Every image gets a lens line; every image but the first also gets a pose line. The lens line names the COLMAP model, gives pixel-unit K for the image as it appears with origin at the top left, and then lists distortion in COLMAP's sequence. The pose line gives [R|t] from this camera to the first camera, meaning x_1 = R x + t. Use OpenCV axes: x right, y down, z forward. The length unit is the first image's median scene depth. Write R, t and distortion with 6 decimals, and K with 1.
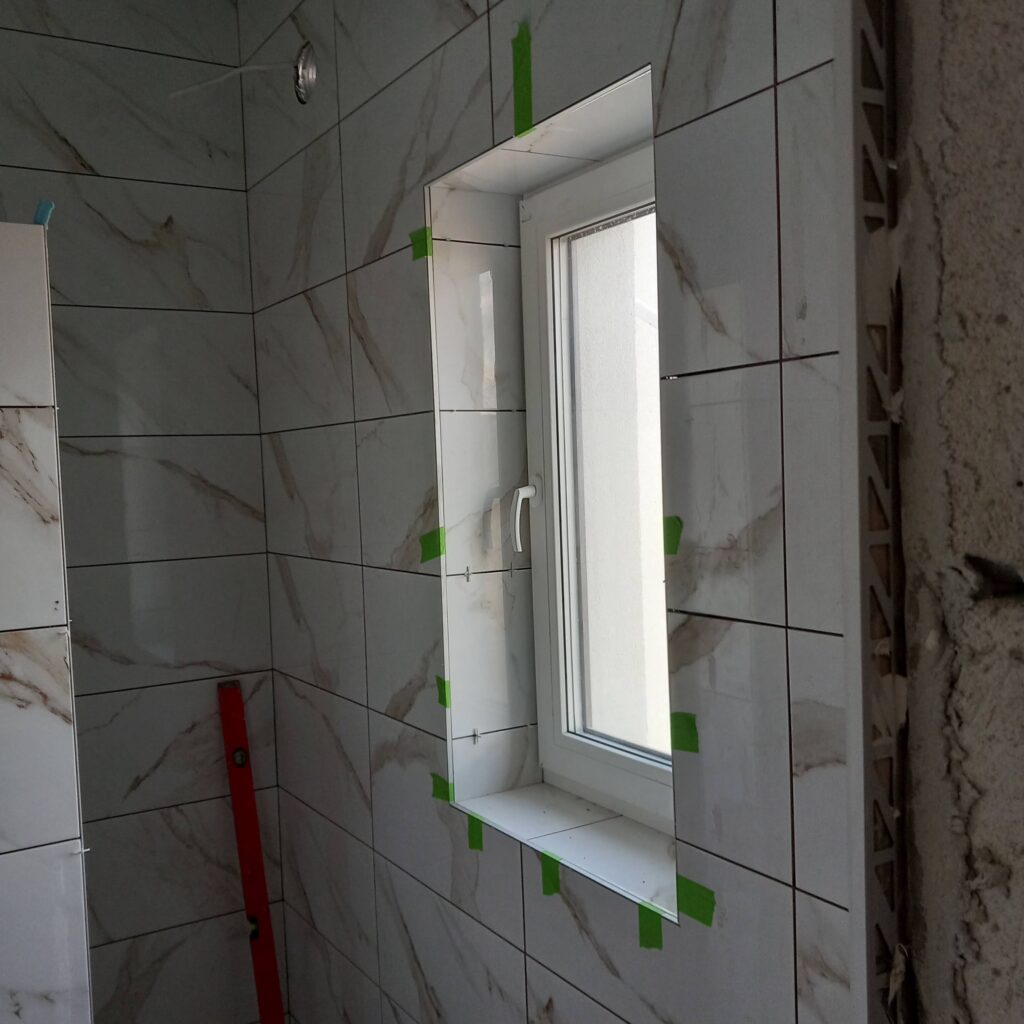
lens RADIAL K [[1078.7, 0, 512.3], [0, 1078.7, 514.3], [0, 0, 1]] dist [0.051736, 0.000000]
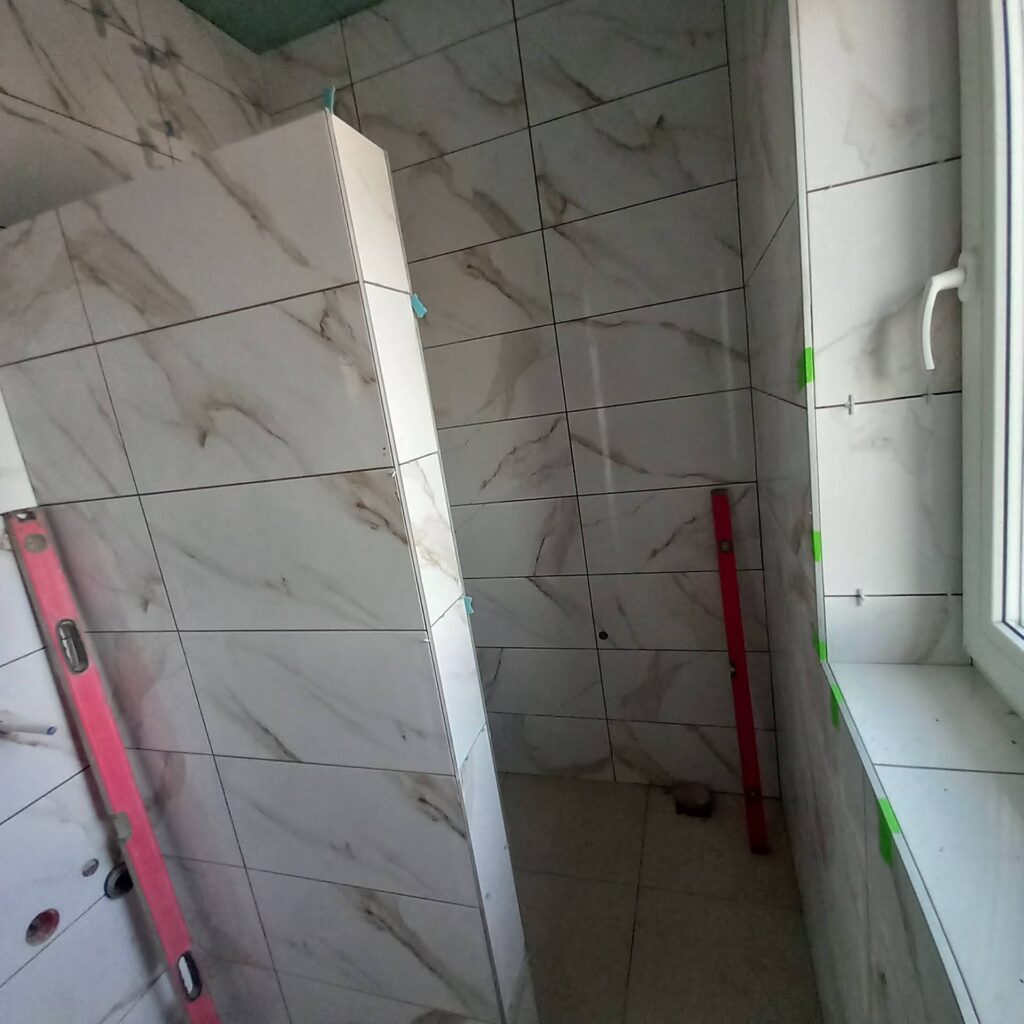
lens RADIAL K [[539.8, 0, 519.0], [0, 539.8, 493.9], [0, 0, 1]] dist [0.025262, -0.015487]
pose [[0.645376, 0.082482, -0.759399, 0.085477], [0.088721, 0.979331, 0.181770, 0.019368], [0.758696, -0.184684, 0.624718, 0.420306]]
